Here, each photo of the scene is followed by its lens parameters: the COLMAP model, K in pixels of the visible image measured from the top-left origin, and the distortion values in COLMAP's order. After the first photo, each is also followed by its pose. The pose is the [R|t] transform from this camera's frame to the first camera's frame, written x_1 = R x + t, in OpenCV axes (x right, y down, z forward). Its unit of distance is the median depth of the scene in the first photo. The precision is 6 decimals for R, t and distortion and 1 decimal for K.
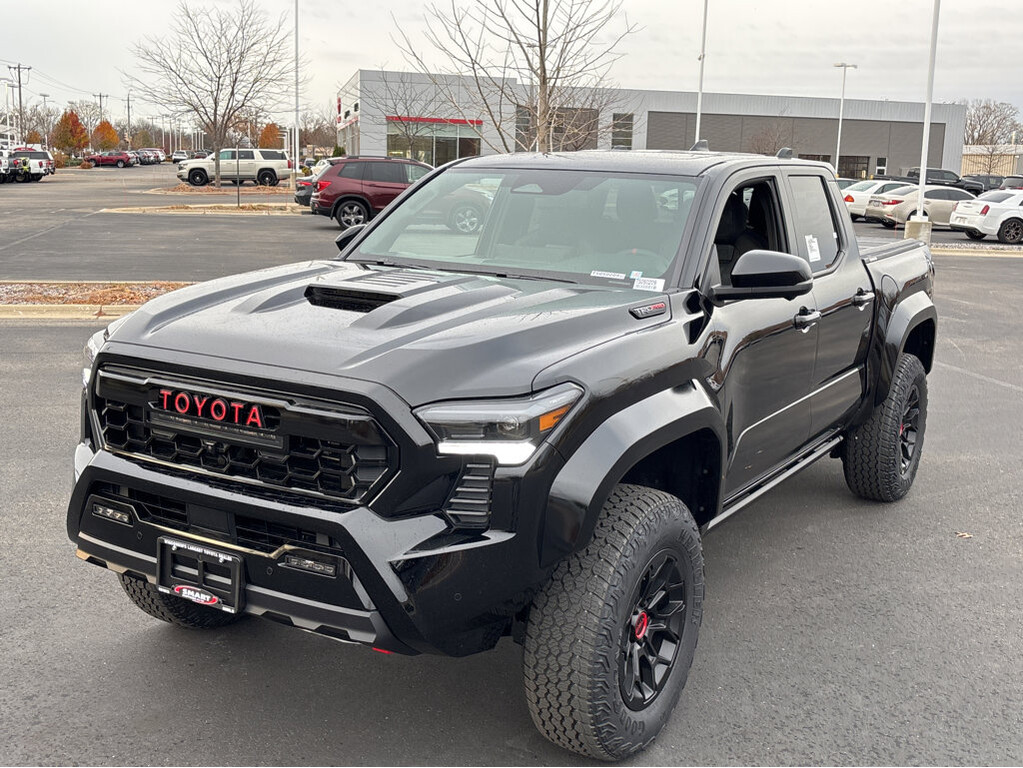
lens RADIAL K [[1143.0, 0, 515.8], [0, 1143.0, 382.5], [0, 0, 1]] dist [0.182173, -0.532089]
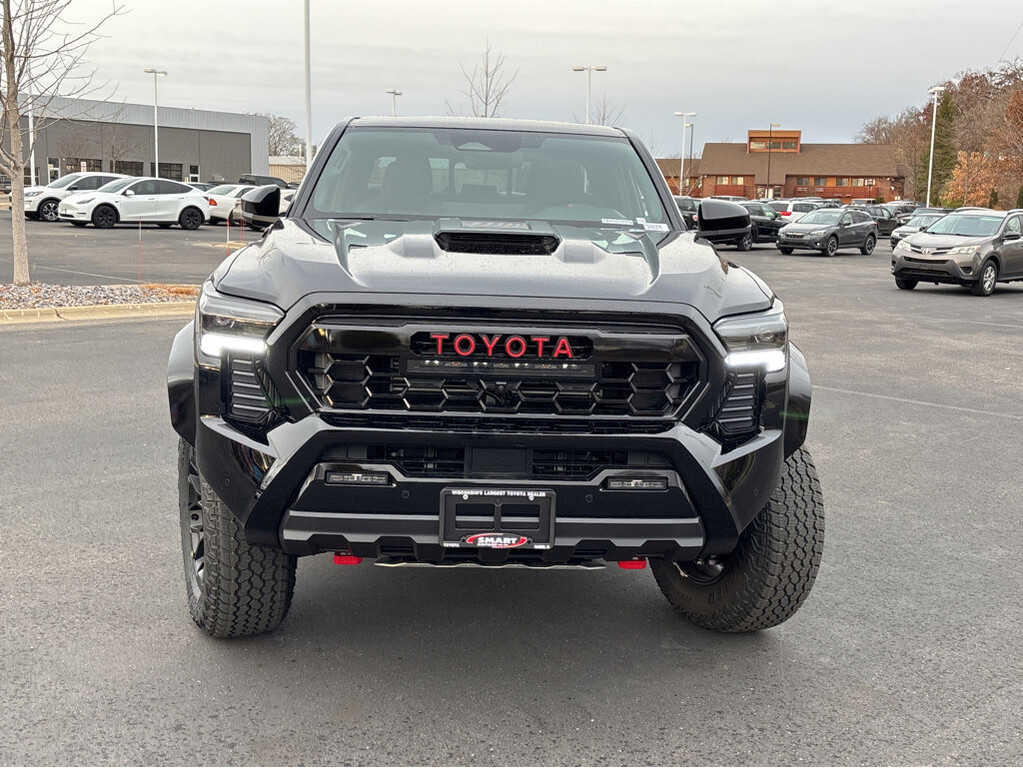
lens RADIAL K [[1143.0, 0, 515.8], [0, 1143.0, 382.5], [0, 0, 1]] dist [0.182173, -0.532089]
pose [[0.827819, -0.091679, 0.553453, -0.783654], [0.096343, 0.995132, 0.020740, 0.033294], [-0.552660, 0.036152, 0.832622, 0.187102]]
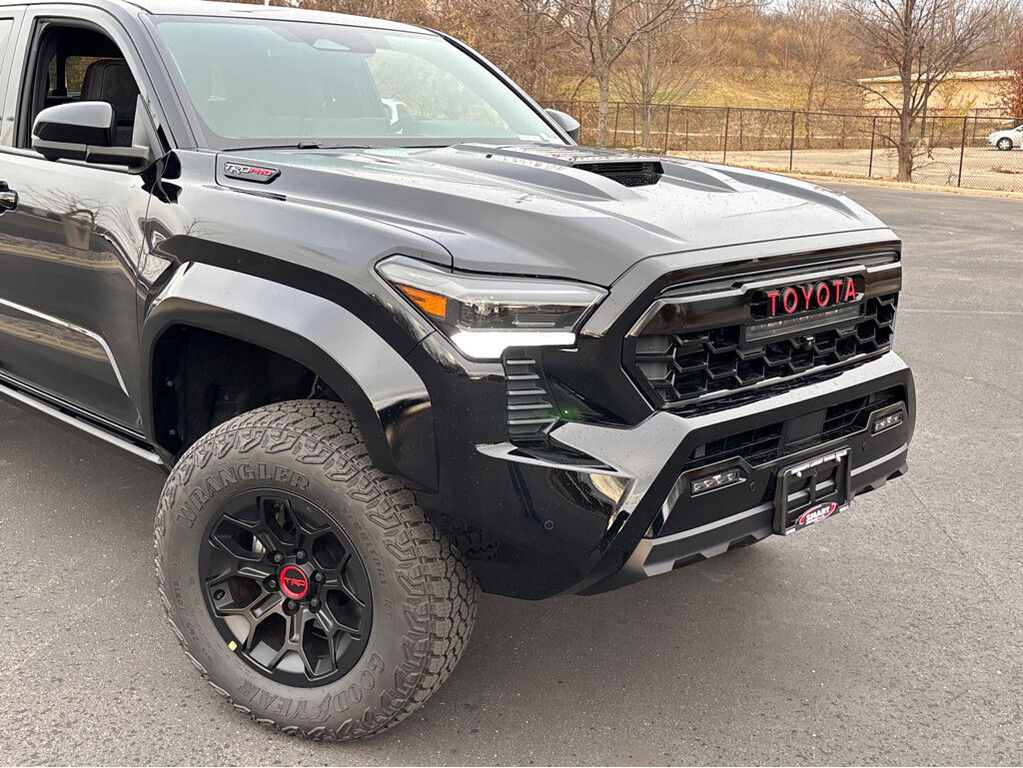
lens RADIAL K [[1143.0, 0, 515.8], [0, 1143.0, 382.5], [0, 0, 1]] dist [0.182173, -0.532089]
pose [[0.246408, -0.251588, 0.935942, -1.116095], [0.167996, 0.962187, 0.214414, -0.134048], [-0.954495, 0.104401, 0.279356, 0.965654]]
